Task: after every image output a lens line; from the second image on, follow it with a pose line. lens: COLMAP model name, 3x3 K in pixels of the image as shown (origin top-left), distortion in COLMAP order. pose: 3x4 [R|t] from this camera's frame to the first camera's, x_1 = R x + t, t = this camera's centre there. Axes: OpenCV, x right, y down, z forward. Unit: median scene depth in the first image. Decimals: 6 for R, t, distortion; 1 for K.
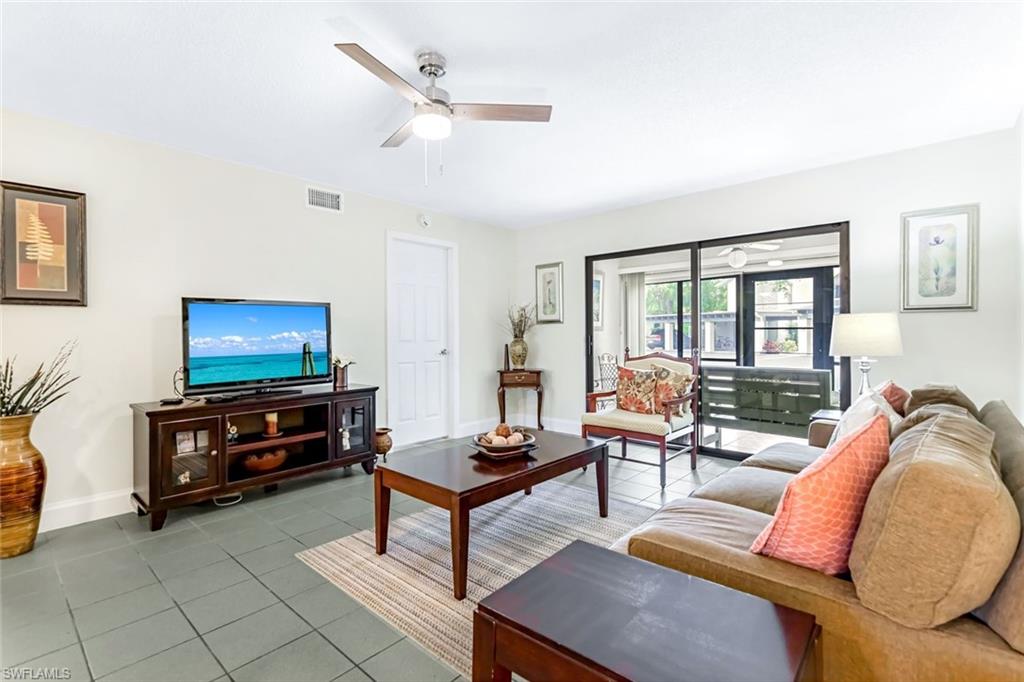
lens RADIAL K [[474.1, 0, 515.5], [0, 474.1, 337.9], [0, 0, 1]] dist [0.004218, 0.000425]
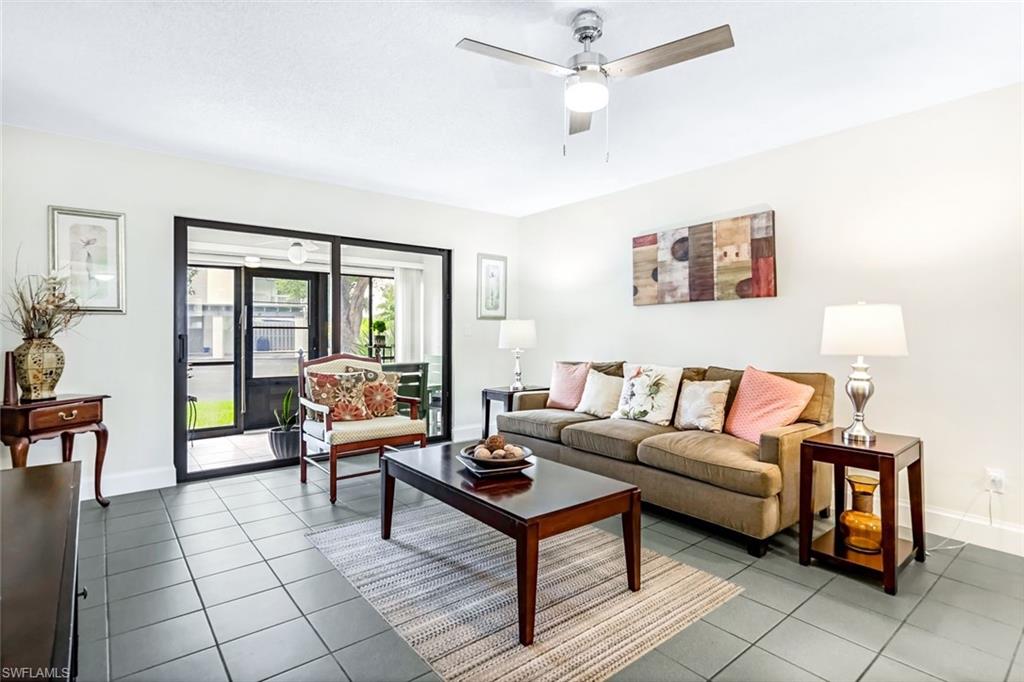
lens RADIAL K [[503.0, 0, 511.8], [0, 503.0, 338.2], [0, 0, 1]] dist [-0.002320, -0.000284]
pose [[0.164871, -0.005926, 0.986297, -0.623141], [0.005297, 0.999973, 0.005123, -0.001363], [-0.986301, 0.004380, 0.164898, 0.547691]]
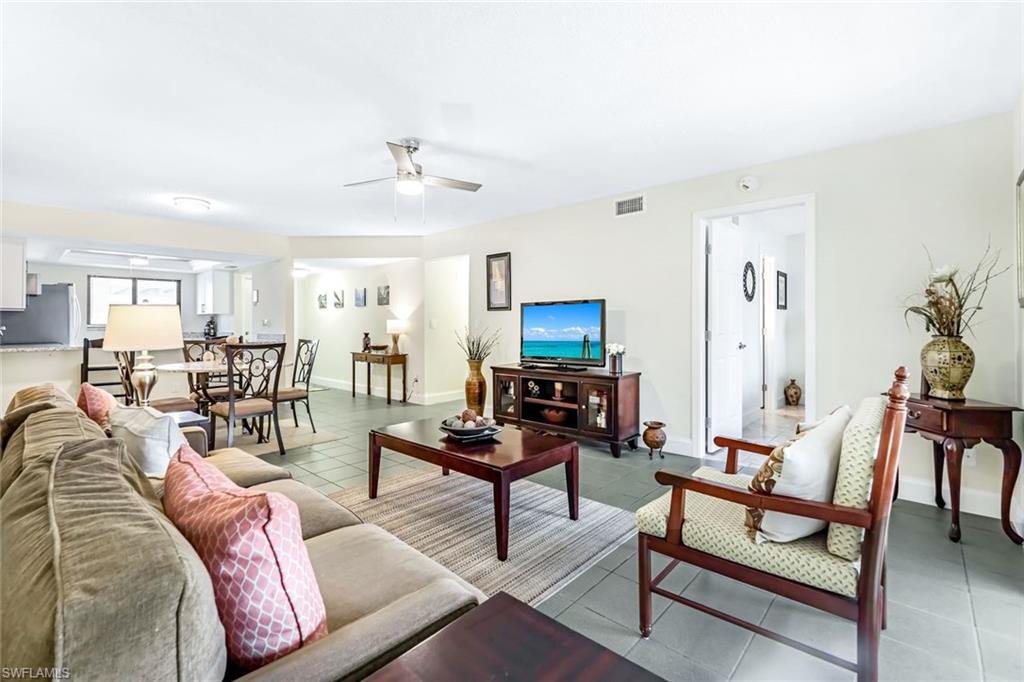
lens RADIAL K [[453.2, 0, 509.5], [0, 453.2, 326.1], [0, 0, 1]] dist [0.000840, 0.000072]
pose [[-0.012564, 0.013496, -0.999830, 0.690096], [-0.006837, 0.999884, 0.013582, -0.019801], [0.999898, 0.007007, -0.012470, 0.742784]]
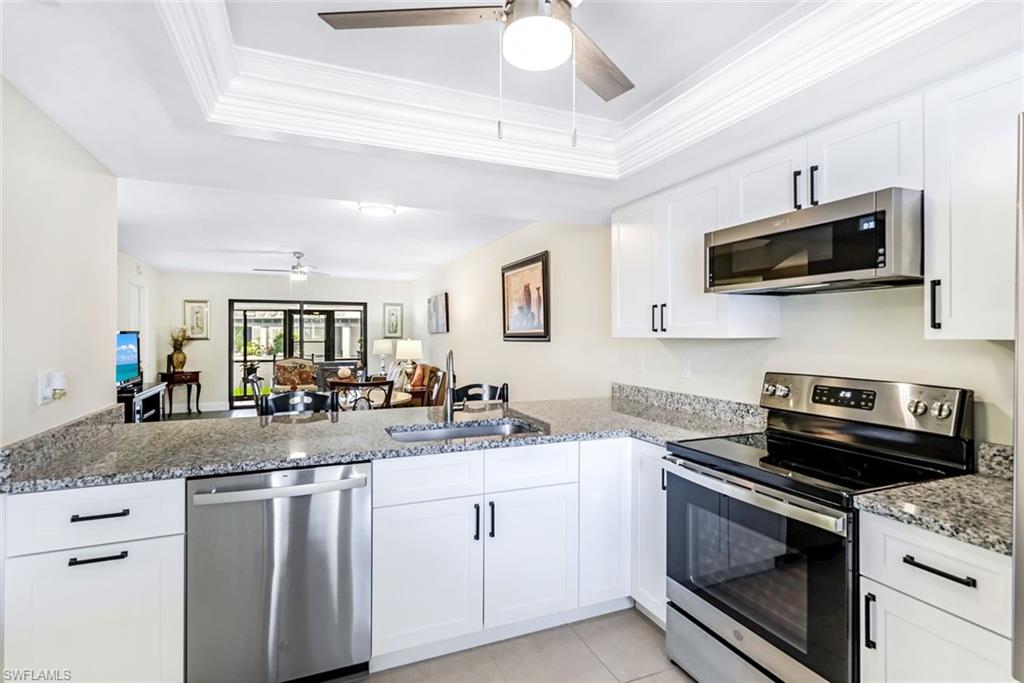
lens RADIAL K [[503.0, 0, 514.1], [0, 503.0, 338.0], [0, 0, 1]] dist [-0.002320, -0.000284]
pose [[0.425859, 0.001017, 0.904789, -1.309003], [0.006171, 0.999973, -0.004028, -0.034170], [-0.904768, 0.007299, 0.425841, -0.811246]]
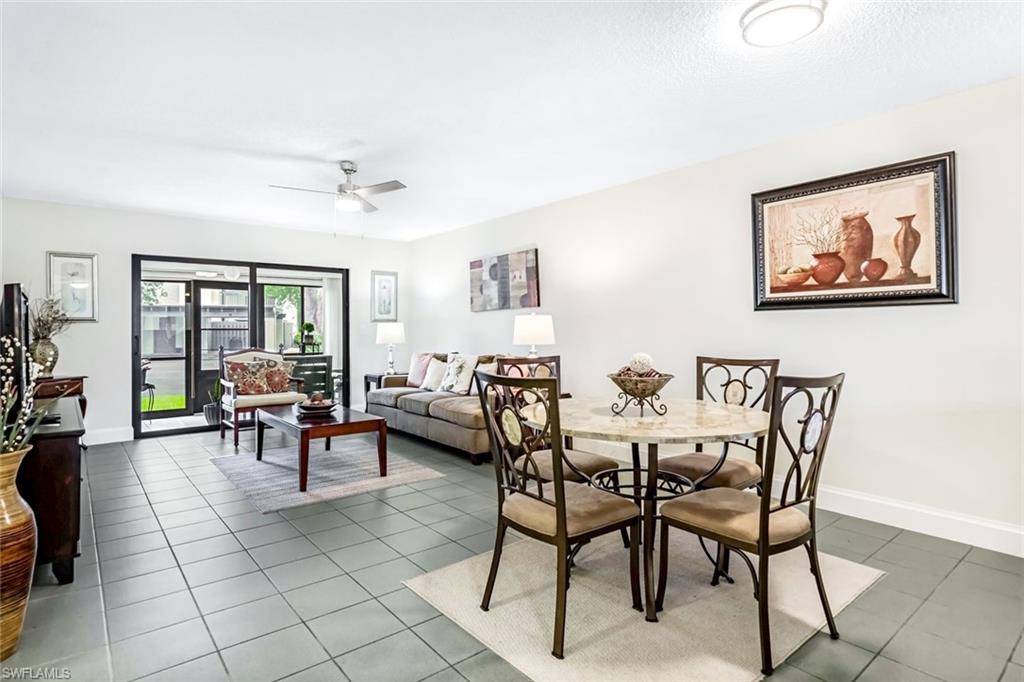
lens RADIAL K [[535.5, 0, 512.4], [0, 535.5, 331.0], [0, 0, 1]] dist [-0.004265, -0.000163]
pose [[0.159253, 0.002449, 0.987235, -1.058389], [0.013869, 0.999893, -0.004718, 0.001676], [-0.987140, 0.014443, 0.159202, 0.083851]]
